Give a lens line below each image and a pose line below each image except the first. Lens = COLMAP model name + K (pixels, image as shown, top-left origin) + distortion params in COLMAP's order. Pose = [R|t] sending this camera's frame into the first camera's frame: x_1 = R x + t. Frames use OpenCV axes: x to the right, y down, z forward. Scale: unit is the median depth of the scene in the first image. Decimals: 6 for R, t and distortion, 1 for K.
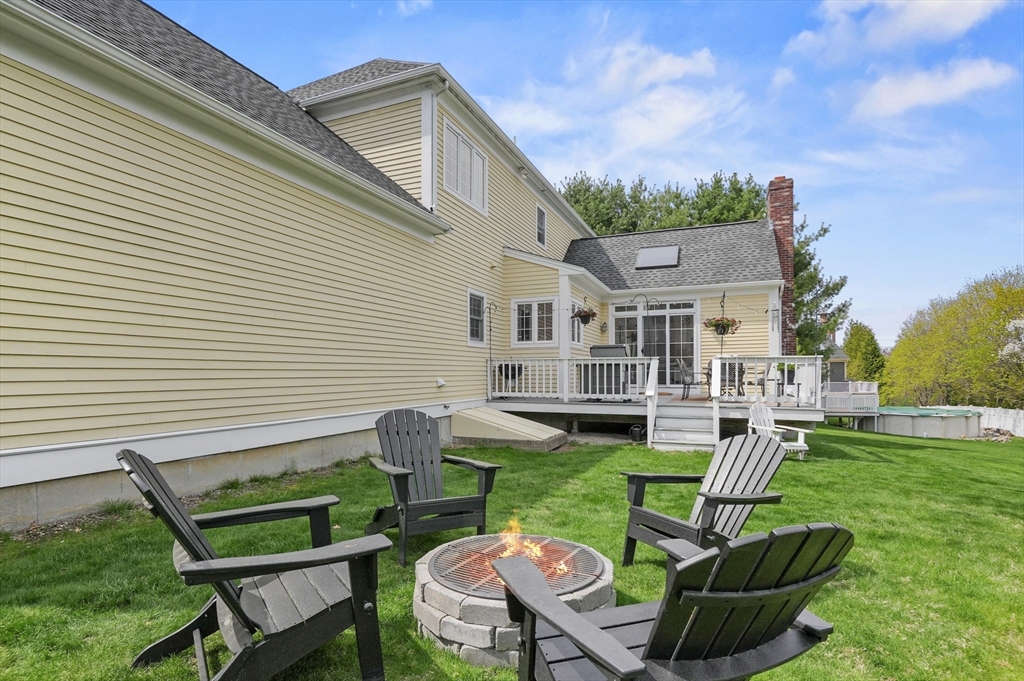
lens RADIAL K [[507.4, 0, 509.7], [0, 507.4, 378.8], [0, 0, 1]] dist [0.004245, -0.006304]
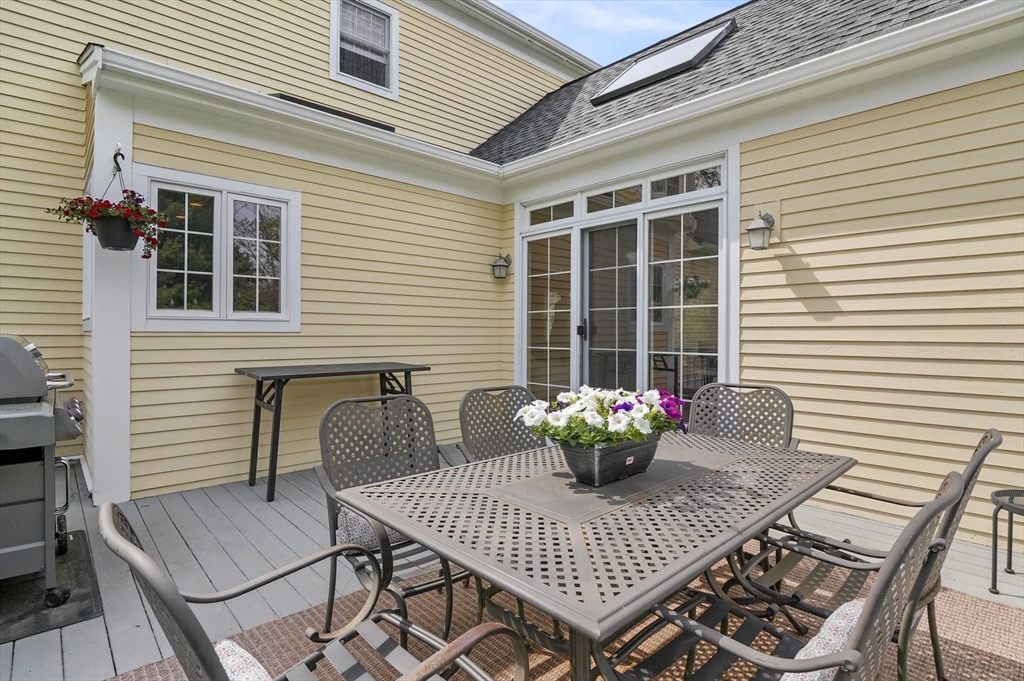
lens RADIAL K [[507.4, 0, 511.5], [0, 507.4, 335.9], [0, 0, 1]] dist [0.004245, -0.006304]
pose [[0.907877, 0.008282, -0.419154, 0.375906], [-0.007216, 0.999965, 0.004127, -0.053916], [0.419174, -0.000722, 0.907906, 0.690523]]
